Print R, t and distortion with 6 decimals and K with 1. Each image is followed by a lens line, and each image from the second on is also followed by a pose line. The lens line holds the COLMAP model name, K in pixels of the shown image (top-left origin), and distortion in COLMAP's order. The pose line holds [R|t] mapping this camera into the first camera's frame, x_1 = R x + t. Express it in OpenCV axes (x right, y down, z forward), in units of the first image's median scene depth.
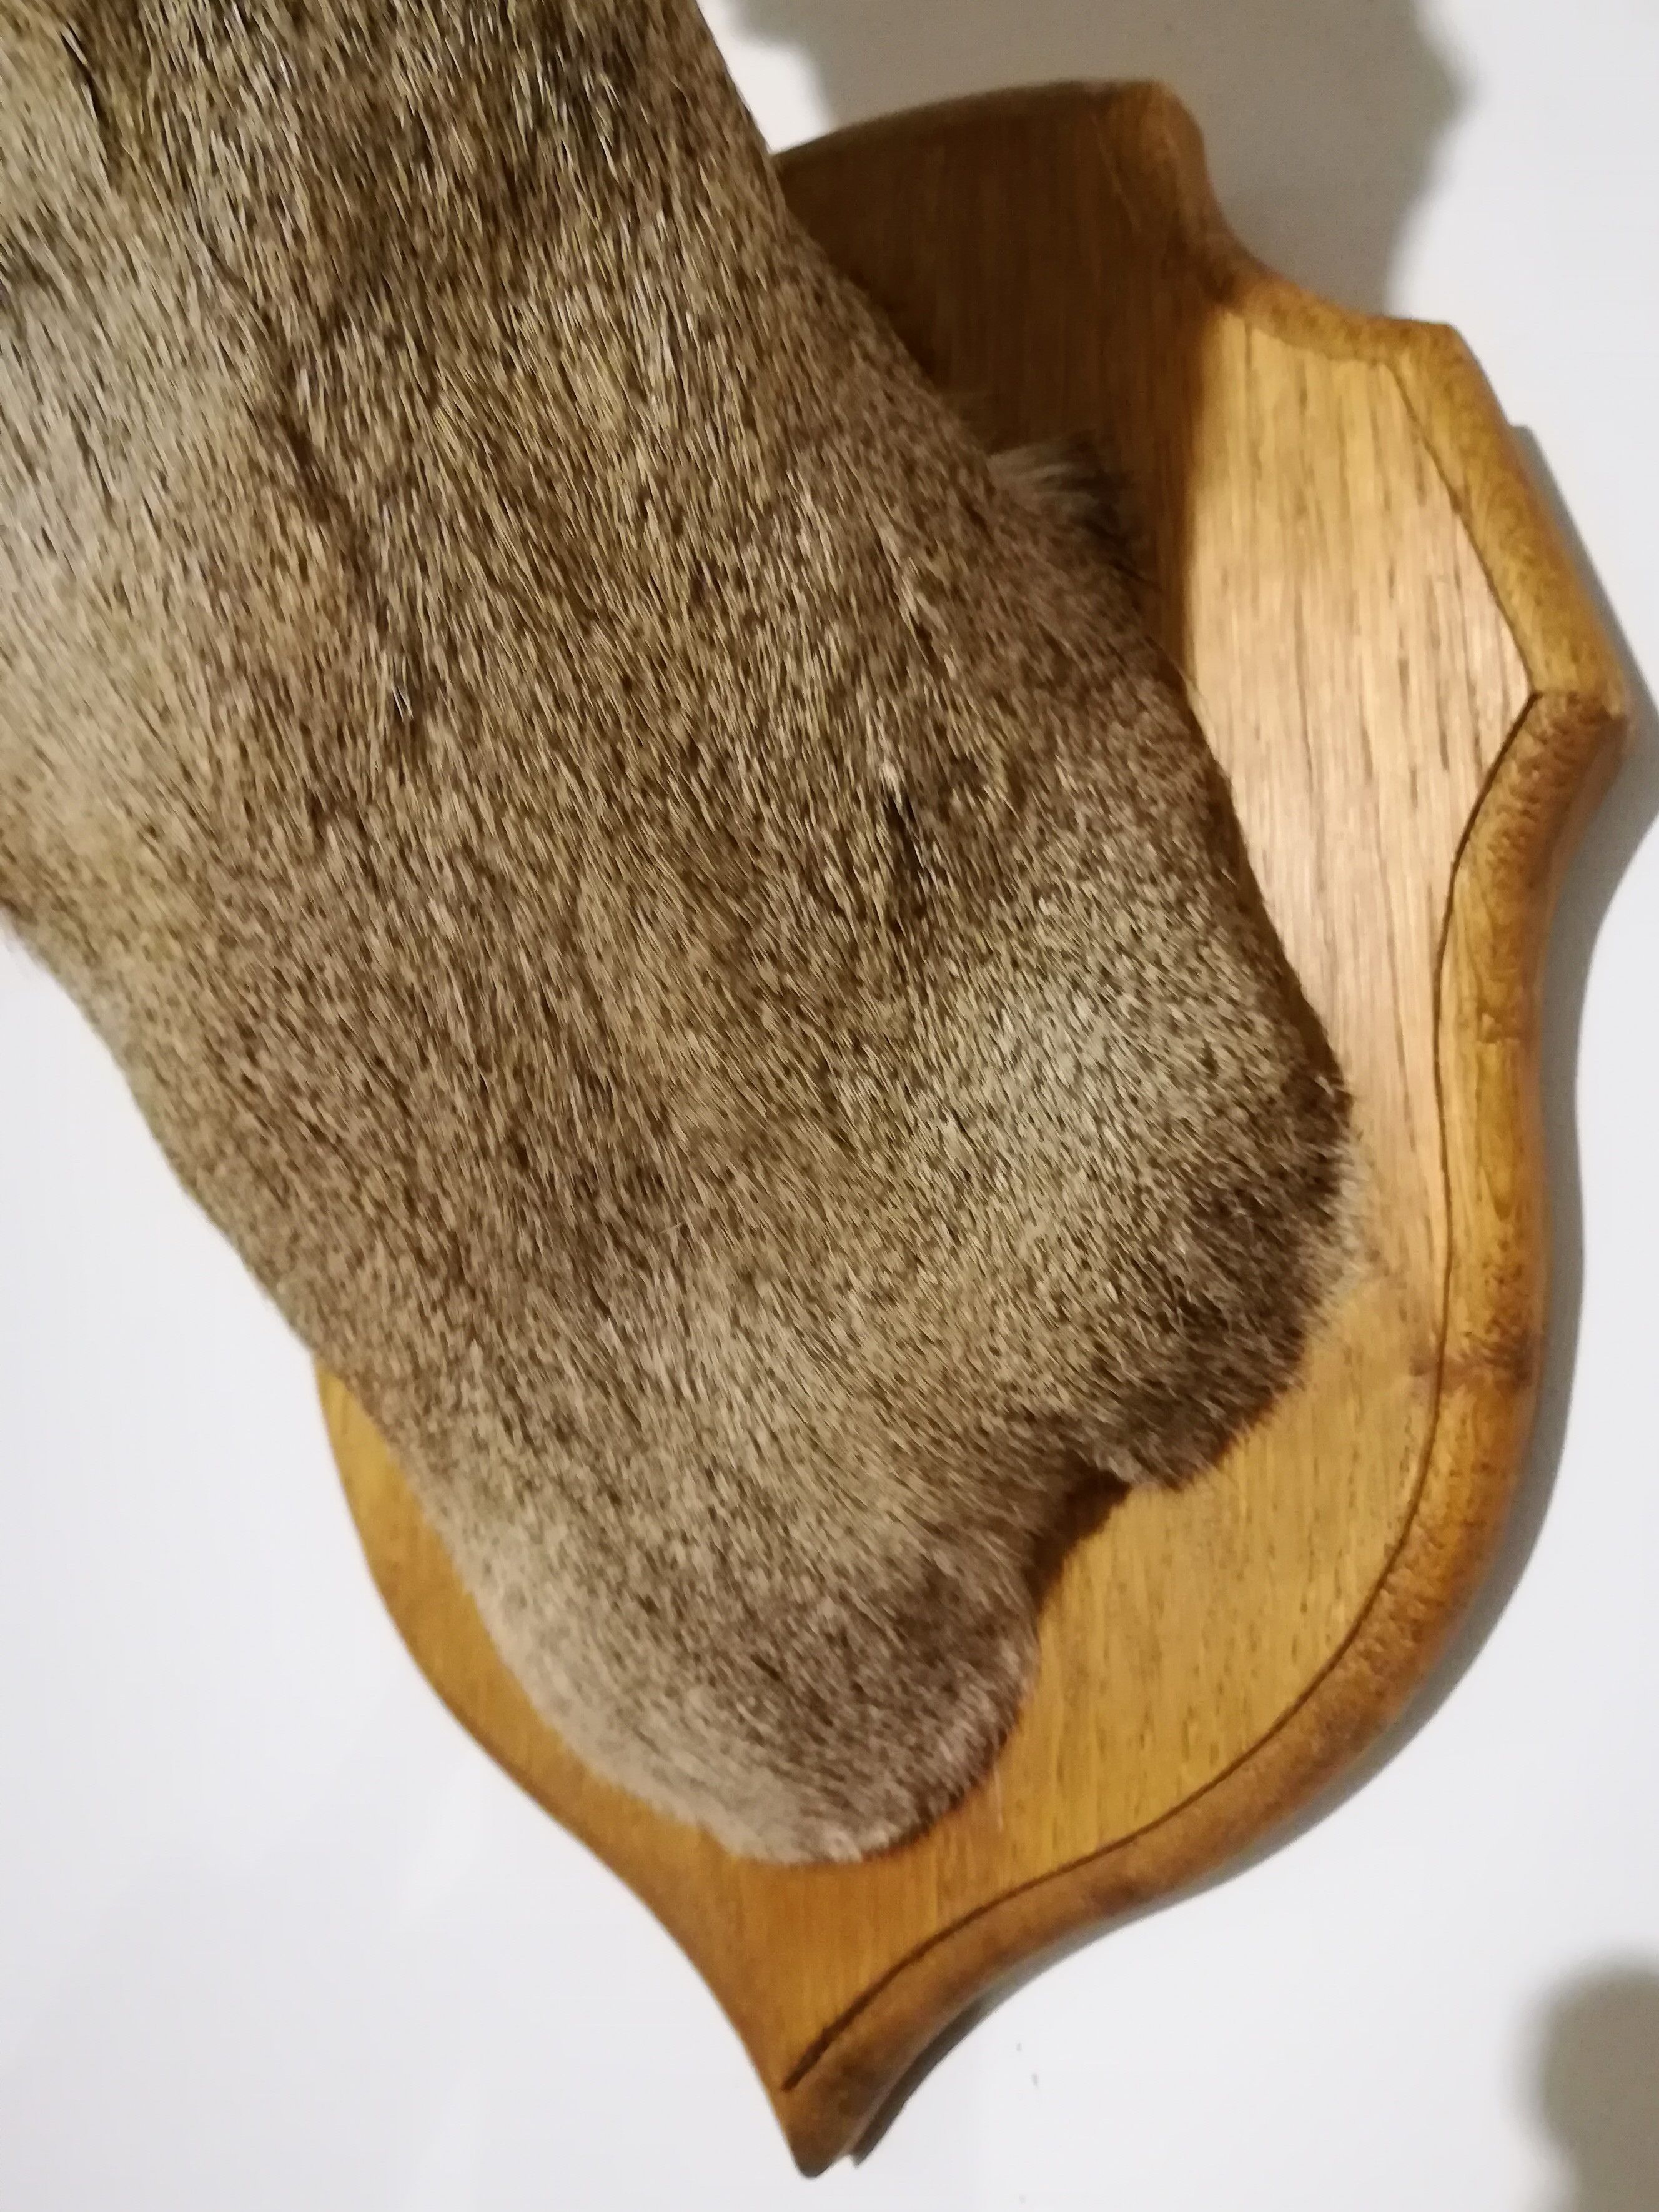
lens RADIAL K [[1771.6, 0, 829.5], [0, 1771.6, 1106.0], [0, 0, 1]] dist [-0.034883, -0.068474]
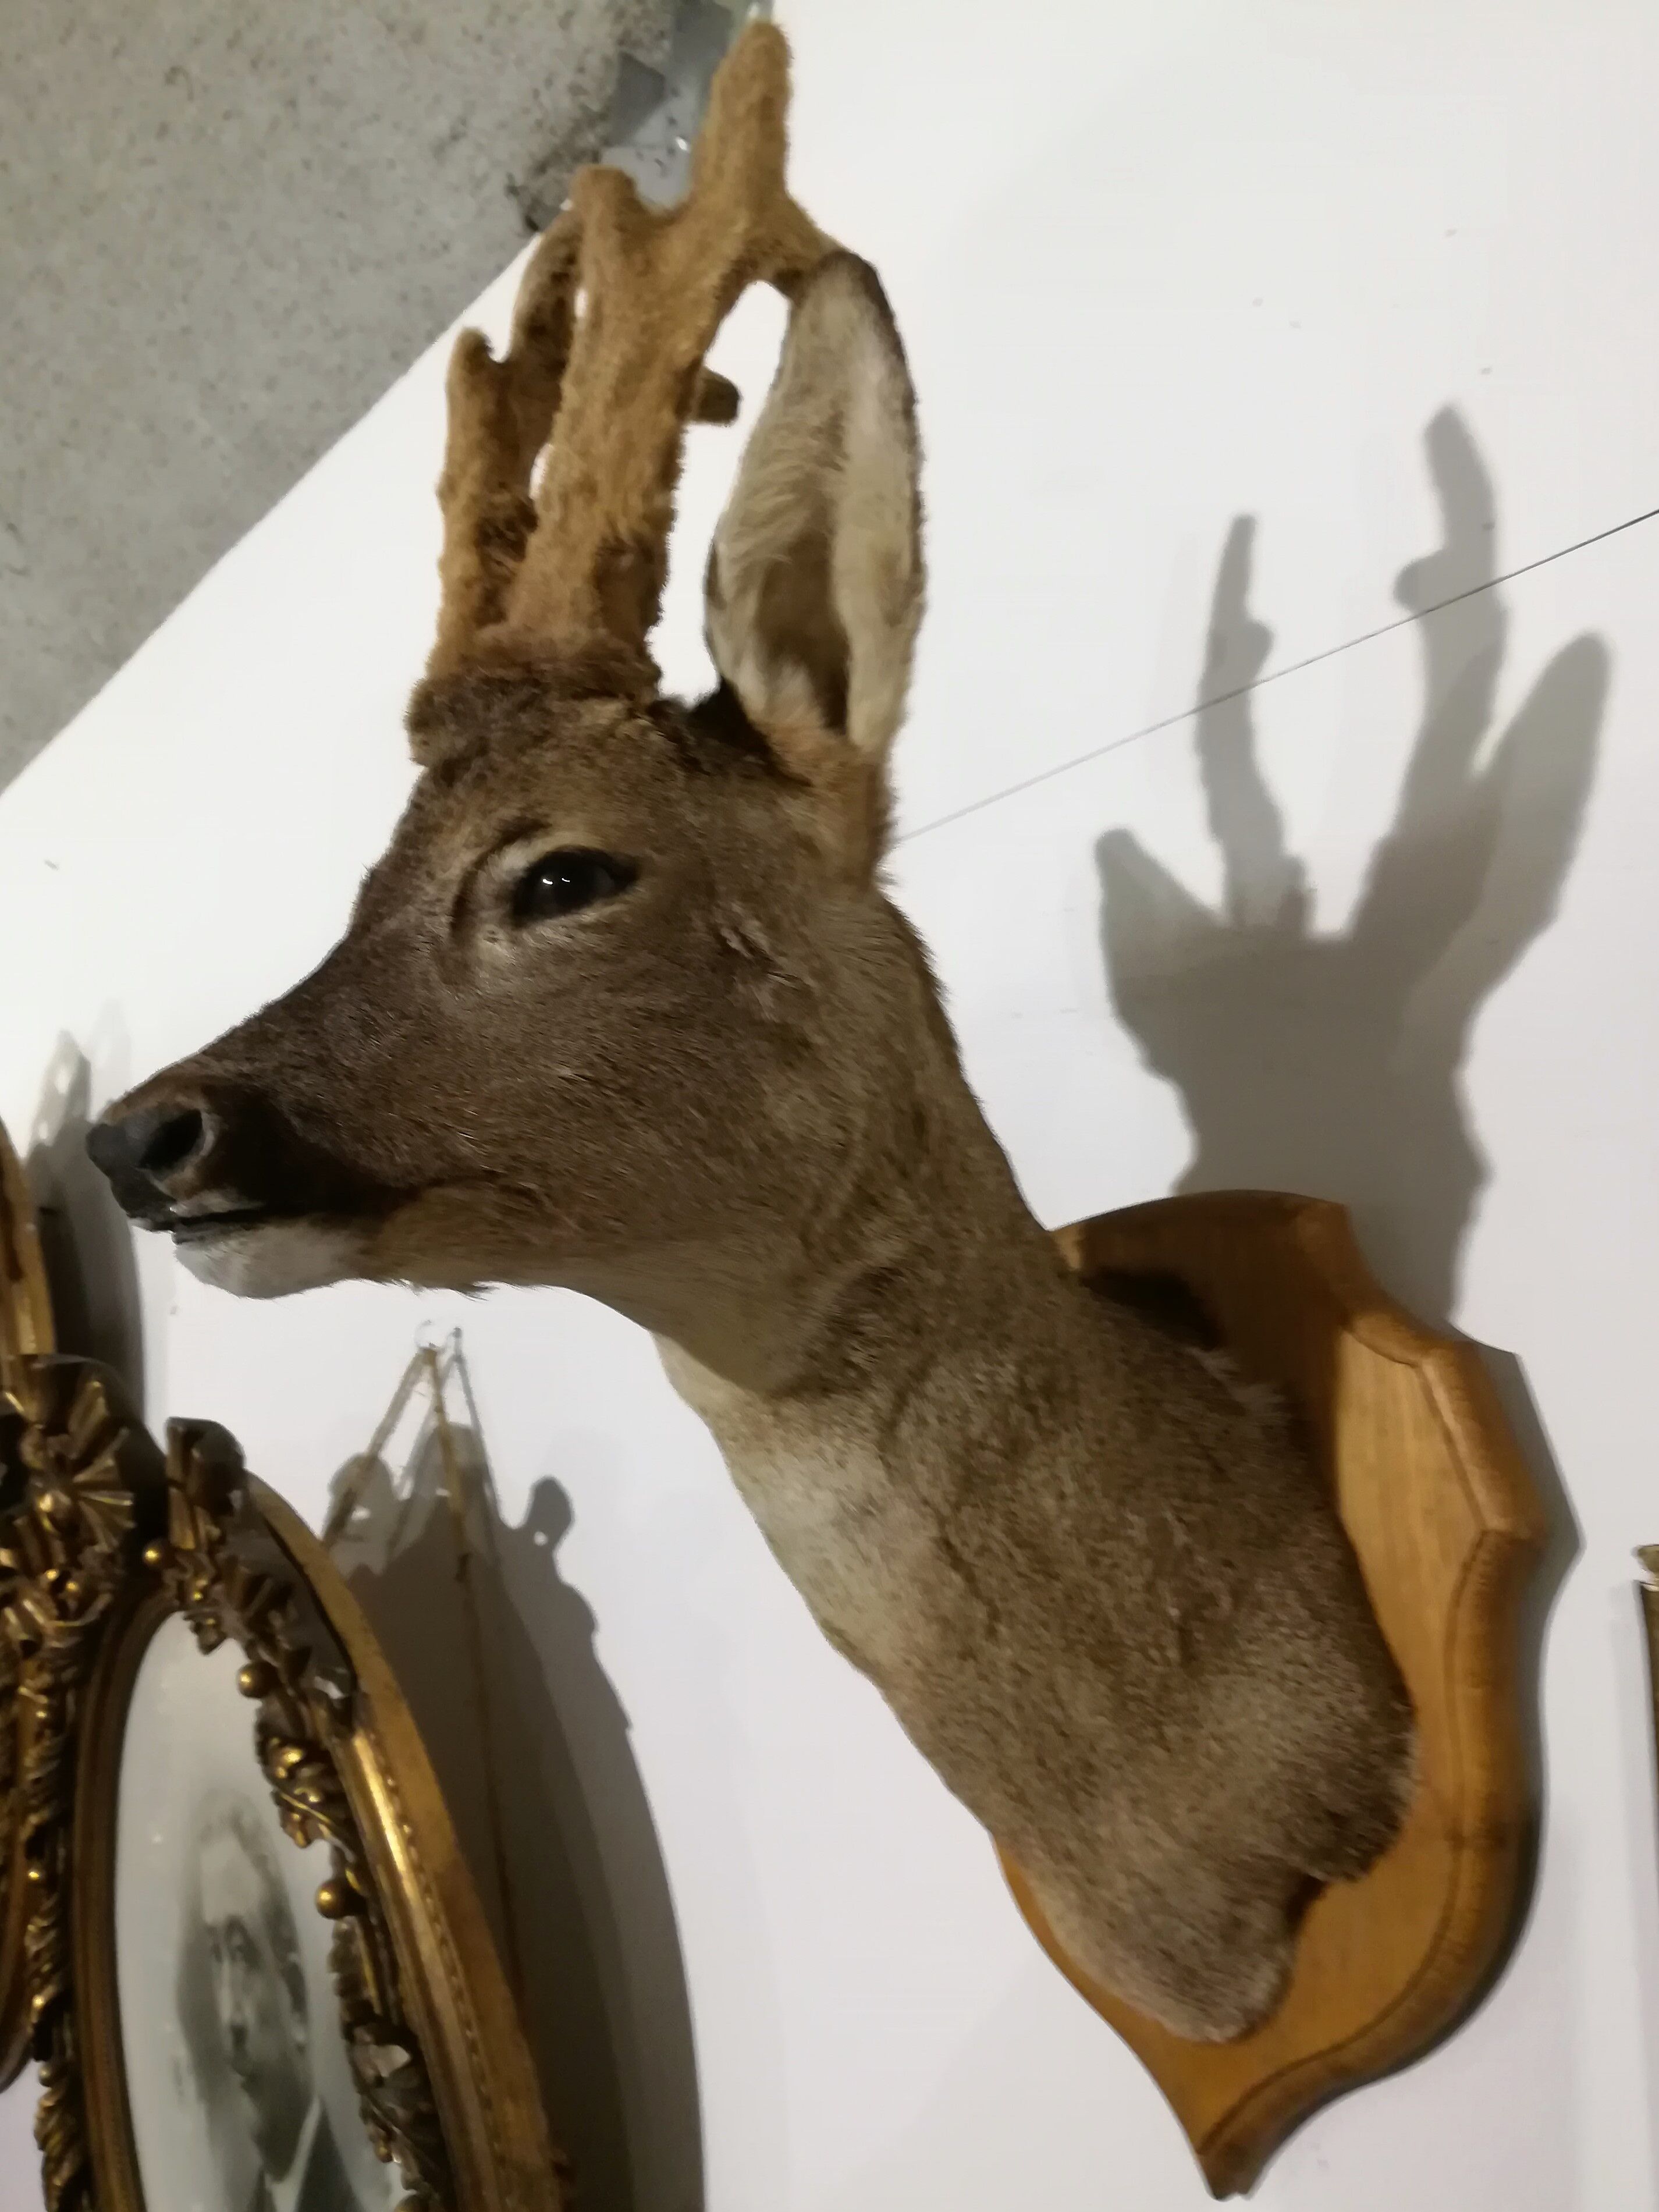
lens RADIAL K [[1771.6, 0, 829.5], [0, 1771.6, 1106.0], [0, 0, 1]] dist [-0.034883, -0.068474]
pose [[0.935302, -0.080185, -0.344645, 0.481911], [0.049147, 0.993983, -0.097886, -0.656159], [0.350420, 0.074615, 0.933616, -1.546846]]
